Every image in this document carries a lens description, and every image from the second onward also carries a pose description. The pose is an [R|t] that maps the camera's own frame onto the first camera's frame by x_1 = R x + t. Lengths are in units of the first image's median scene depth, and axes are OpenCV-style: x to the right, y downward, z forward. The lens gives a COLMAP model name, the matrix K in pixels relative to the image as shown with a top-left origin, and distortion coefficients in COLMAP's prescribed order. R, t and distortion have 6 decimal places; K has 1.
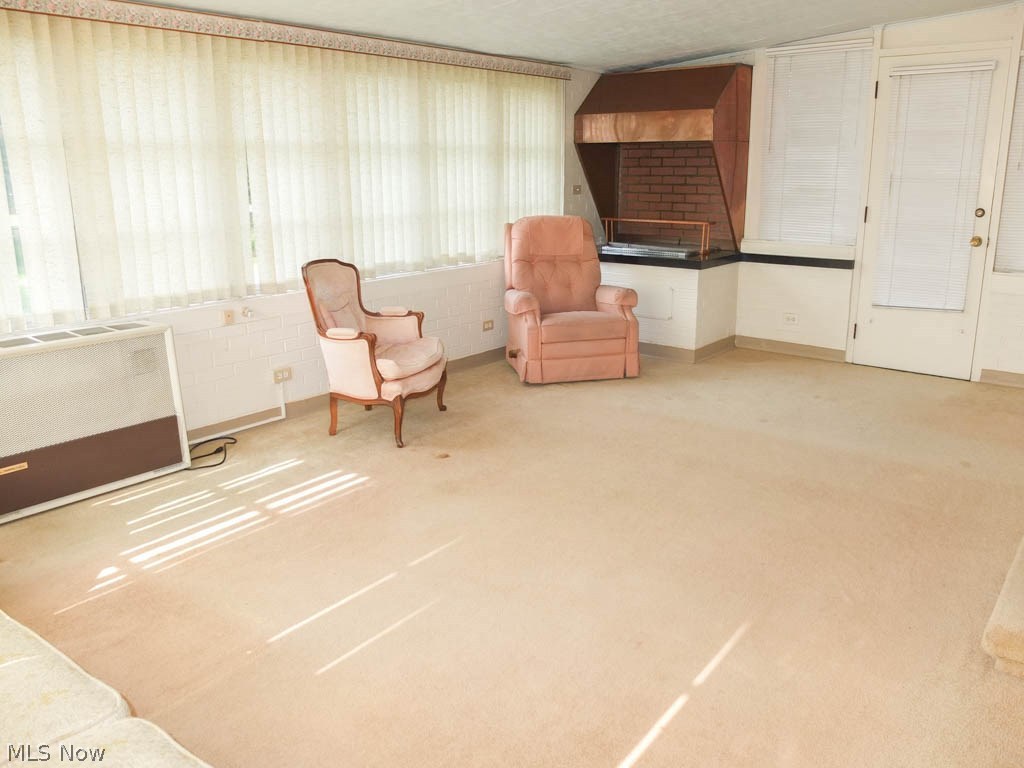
lens RADIAL K [[810.5, 0, 512.0], [0, 810.5, 384.0], [0, 0, 1]] dist [-0.052043, 0.007853]
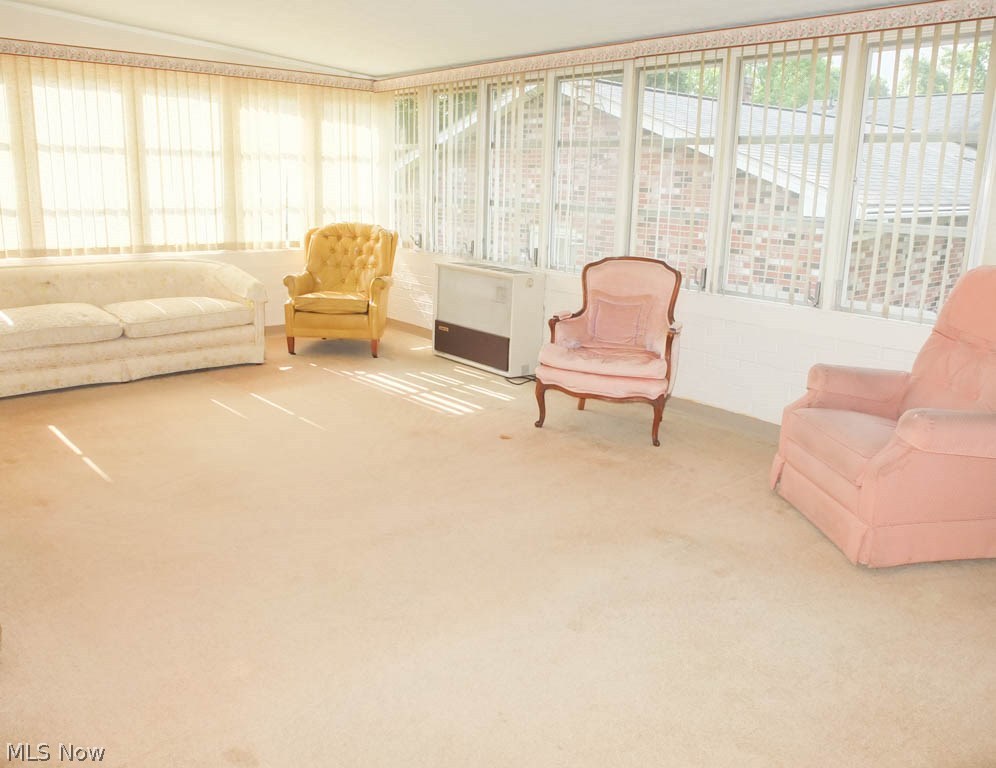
lens RADIAL K [[834.2, 0, 497.5], [0, 834.2, 352.5], [0, 0, 1]] dist [0.000230, 0.000006]
pose [[-0.193445, 0.208935, -0.958606, 1.019466], [-0.276023, 0.926007, 0.257530, -0.316698], [0.941483, 0.314415, -0.121461, 1.175652]]
